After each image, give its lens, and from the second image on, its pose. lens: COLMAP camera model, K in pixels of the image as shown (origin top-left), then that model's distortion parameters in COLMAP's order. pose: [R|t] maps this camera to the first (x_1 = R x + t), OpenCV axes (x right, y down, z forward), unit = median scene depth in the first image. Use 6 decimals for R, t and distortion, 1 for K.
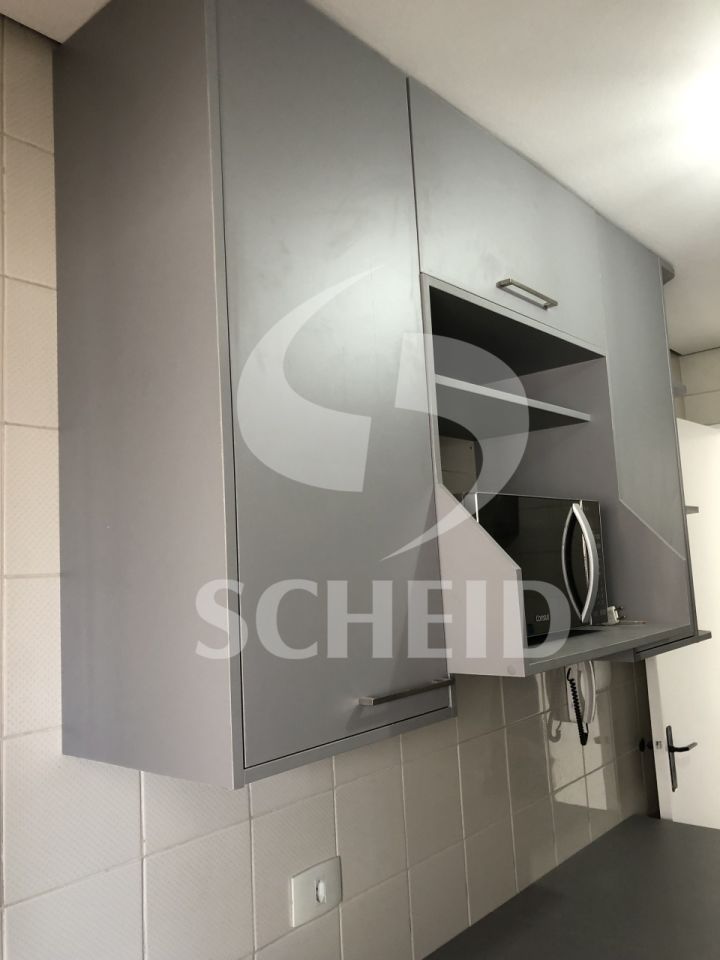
lens RADIAL K [[778.0, 0, 356.8], [0, 778.0, 480.1], [0, 0, 1]] dist [0.011896, 0.004805]
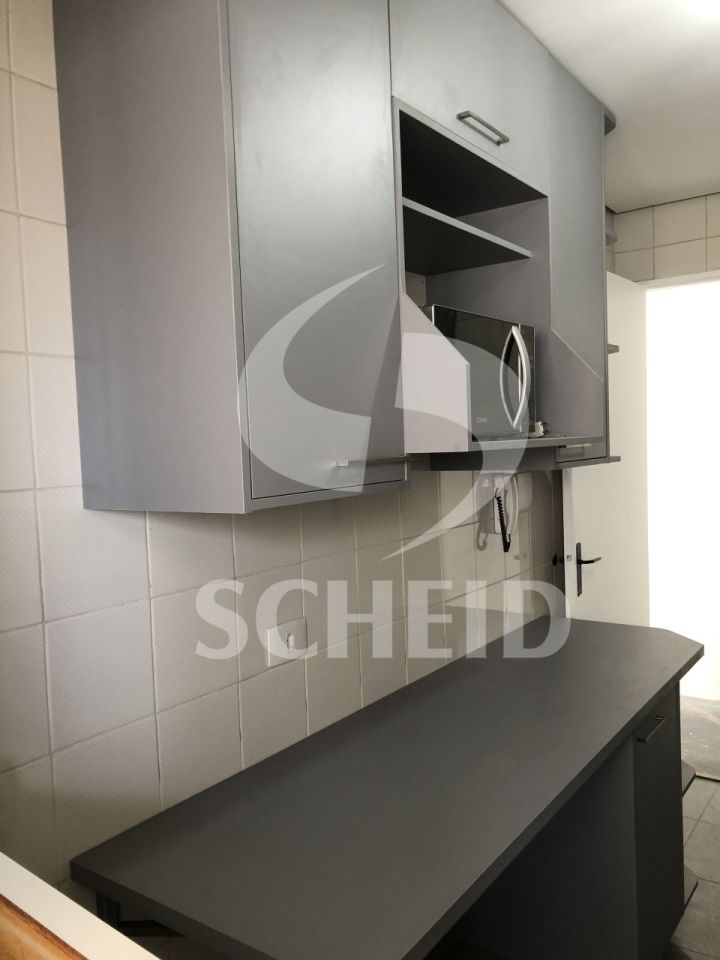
lens RADIAL K [[778.0, 0, 360.9], [0, 778.0, 484.5], [0, 0, 1]] dist [0.011896, 0.004805]
pose [[0.995456, 0.010933, 0.094590, -0.047861], [-0.026689, 0.985604, 0.166951, 0.072301], [-0.091403, -0.168717, 0.981417, -0.135644]]
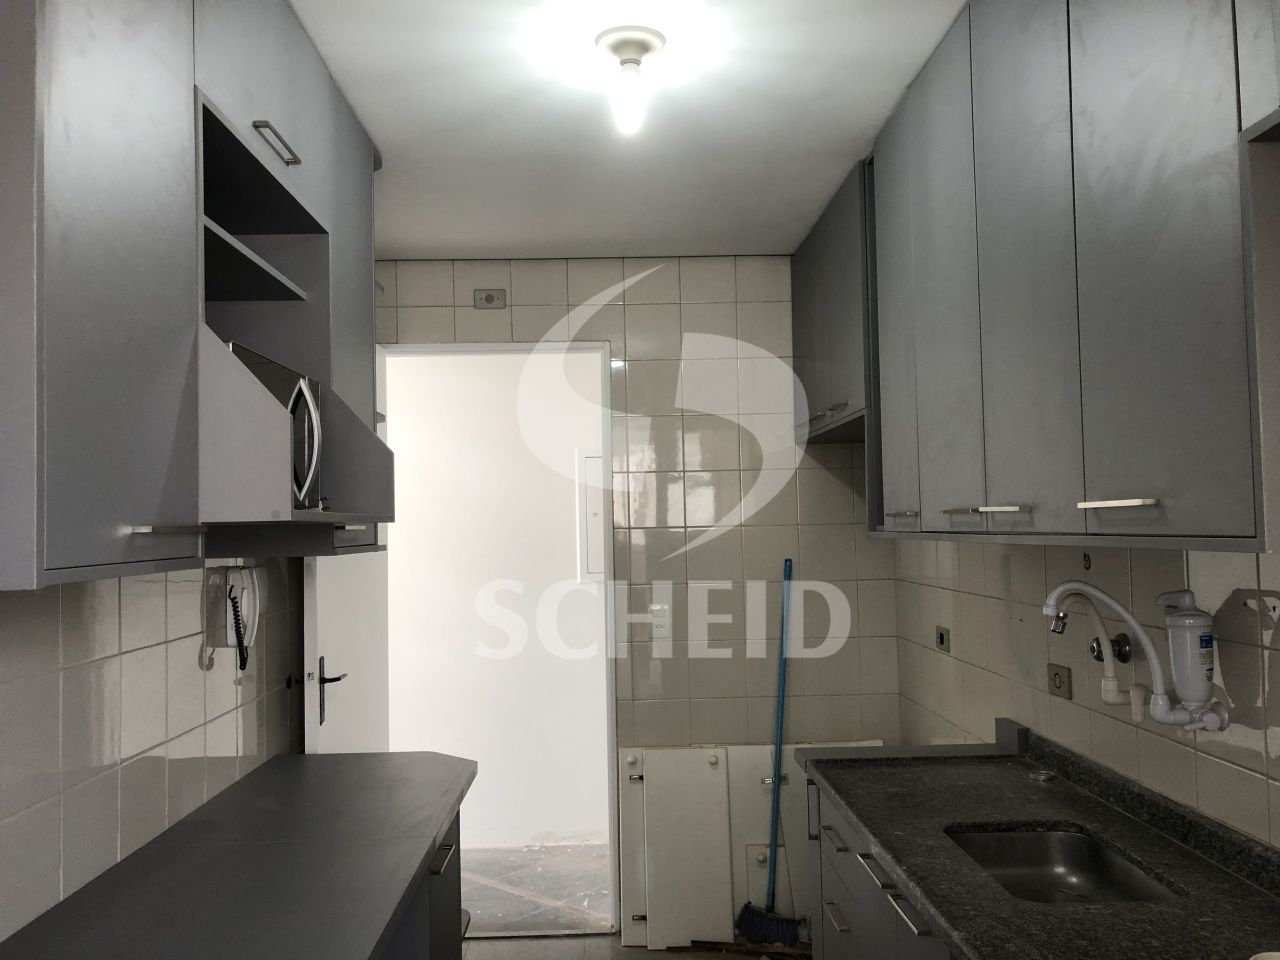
lens RADIAL K [[1037.3, 0, 631.3], [0, 1037.3, 481.2], [0, 0, 1]] dist [0.011896, 0.004805]
pose [[0.738705, 0.067110, 0.670680, -0.256038], [-0.097342, 0.995222, 0.007631, 0.102973], [-0.666963, -0.070923, 0.741707, -0.206766]]
